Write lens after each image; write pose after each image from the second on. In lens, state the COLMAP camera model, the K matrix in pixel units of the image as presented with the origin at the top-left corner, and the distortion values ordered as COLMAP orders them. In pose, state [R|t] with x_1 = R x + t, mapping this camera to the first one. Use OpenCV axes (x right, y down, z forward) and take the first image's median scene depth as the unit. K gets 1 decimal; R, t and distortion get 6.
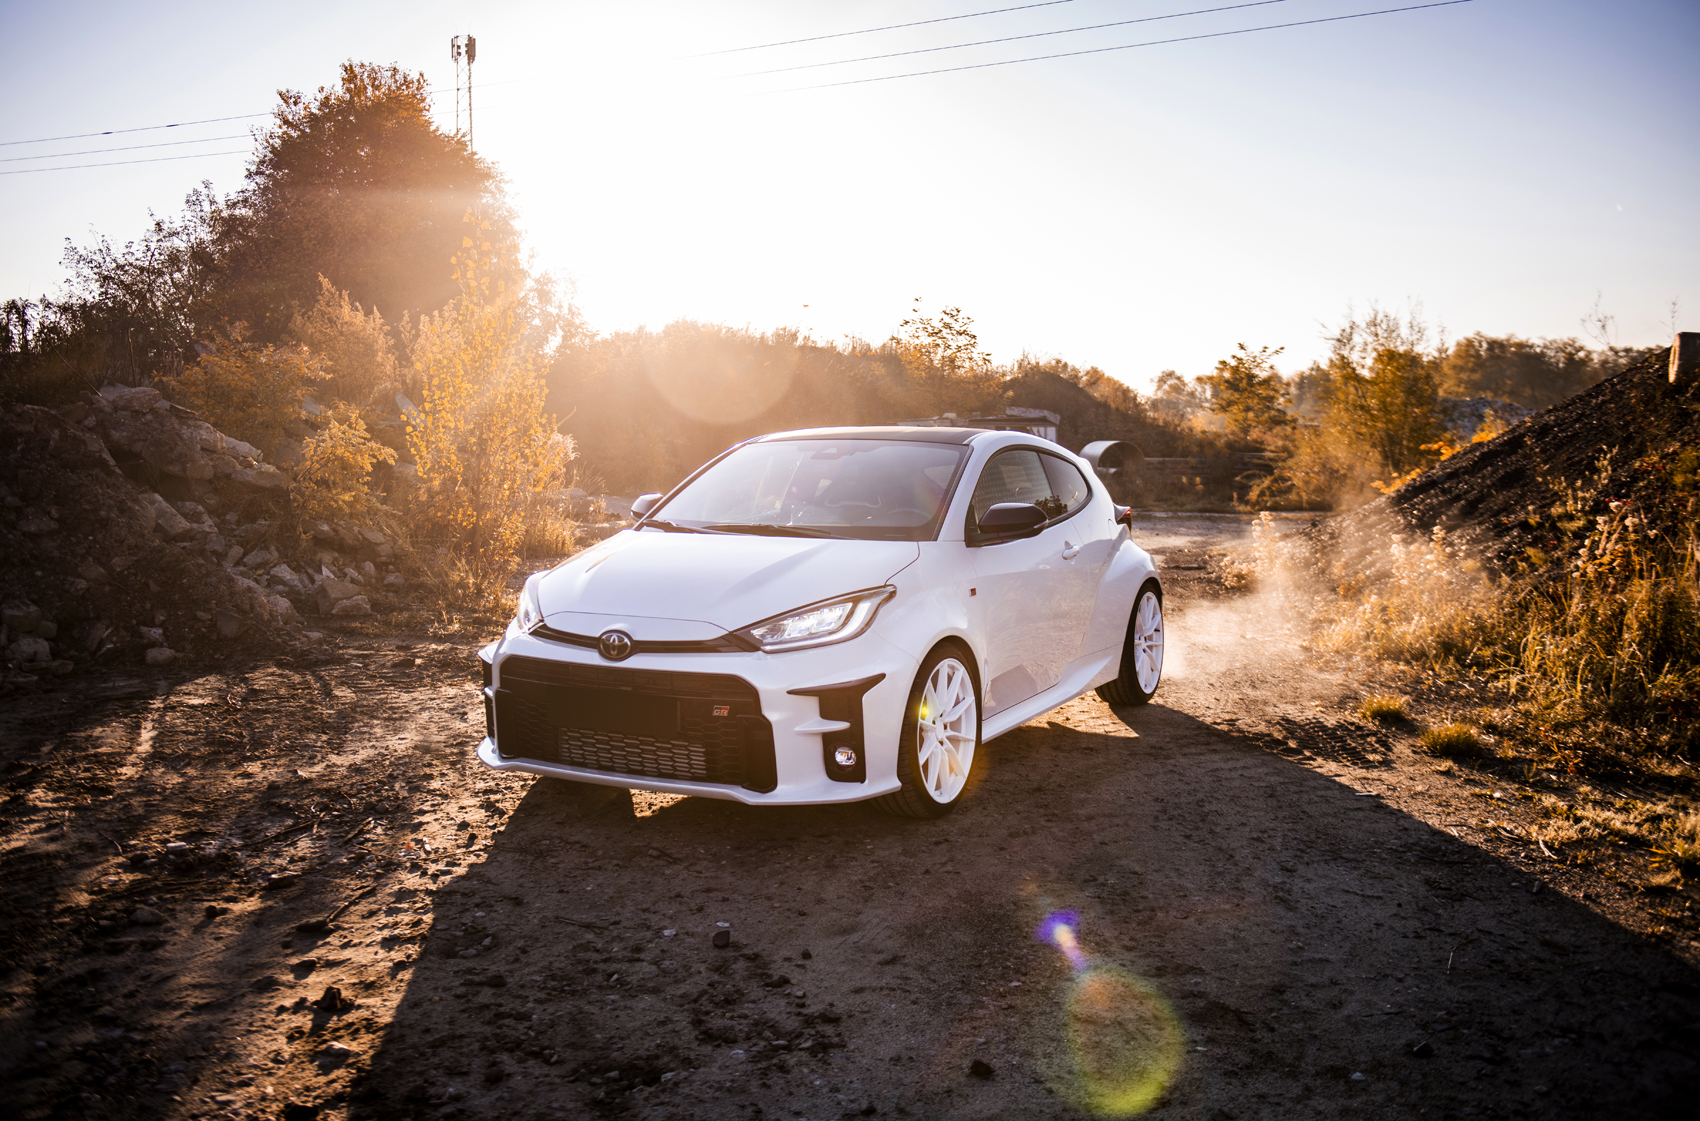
lens RADIAL K [[1525.2, 0, 838.1], [0, 1525.2, 562.8], [0, 0, 1]] dist [-0.033725, -0.010568]
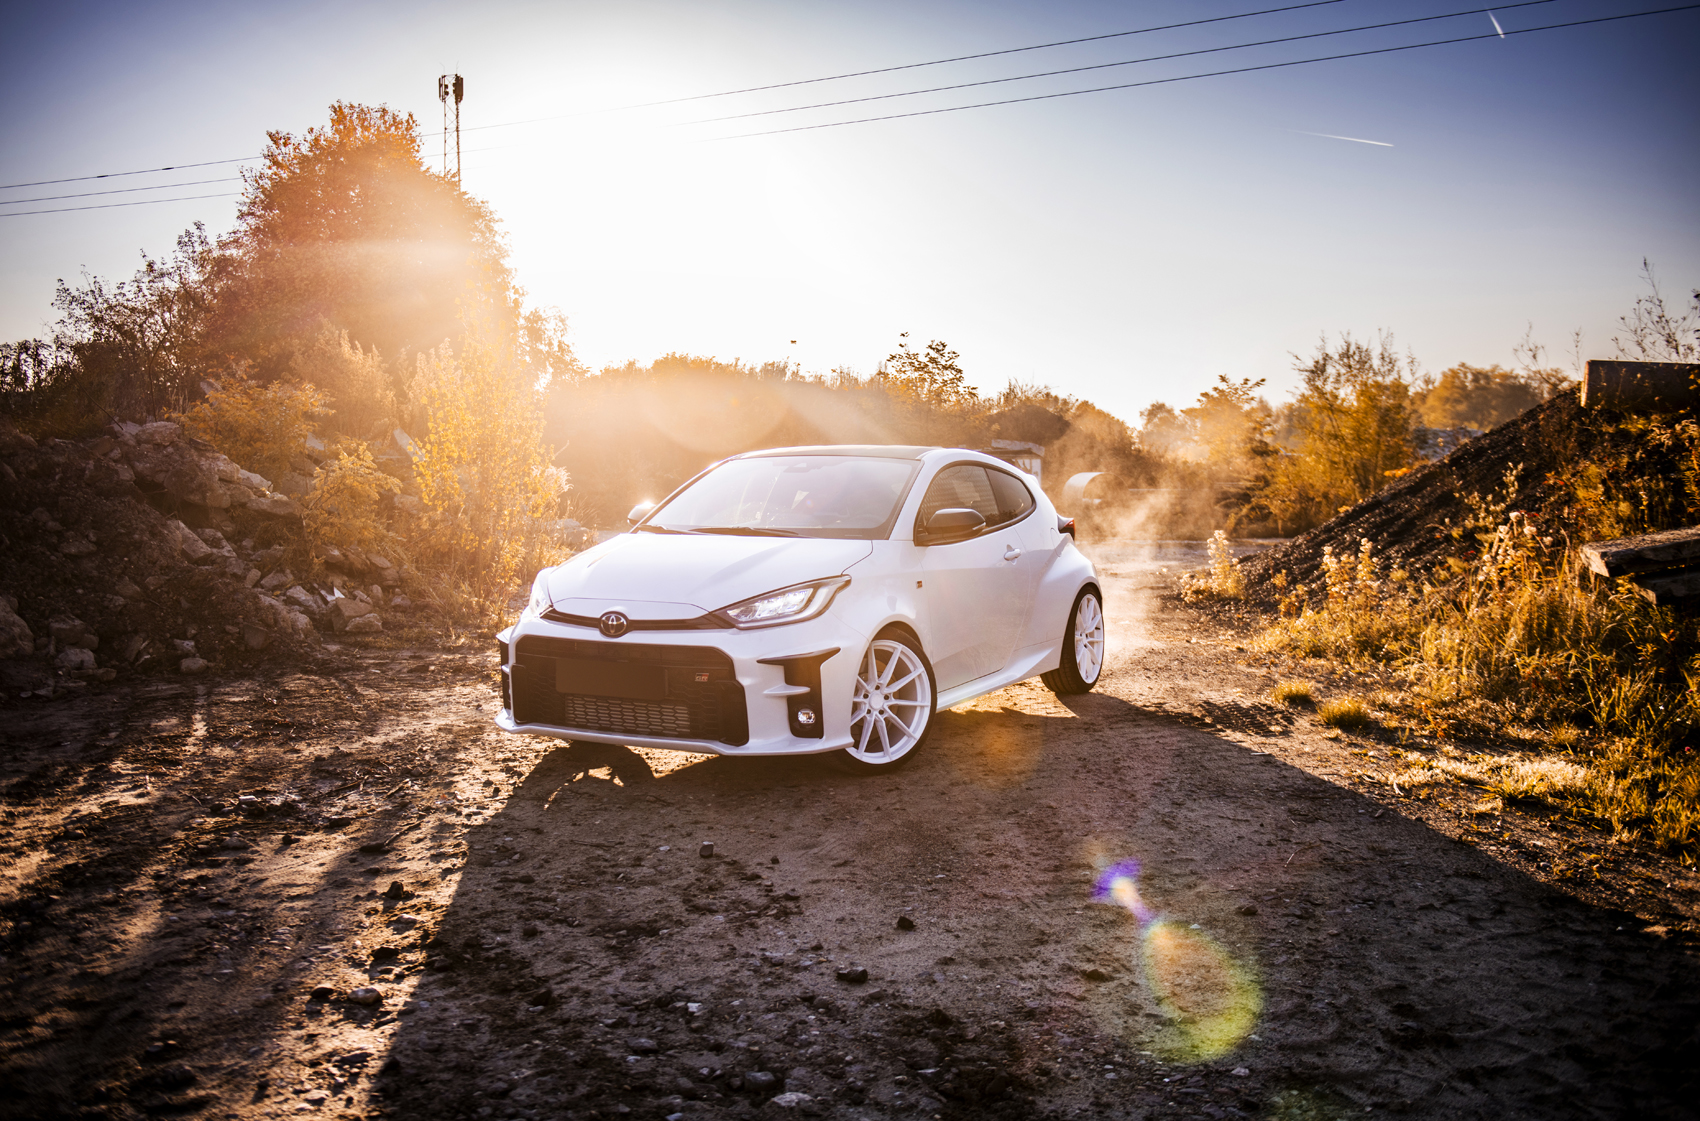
lens RADIAL K [[1534.4, 0, 857.7], [0, 1534.4, 562.3], [0, 0, 1]] dist [-0.046392, 0.007008]
pose [[0.999792, -0.008839, 0.018354, 0.013981], [0.009276, 0.999673, -0.023827, 0.023678], [-0.018137, 0.023992, 0.999548, -0.138592]]
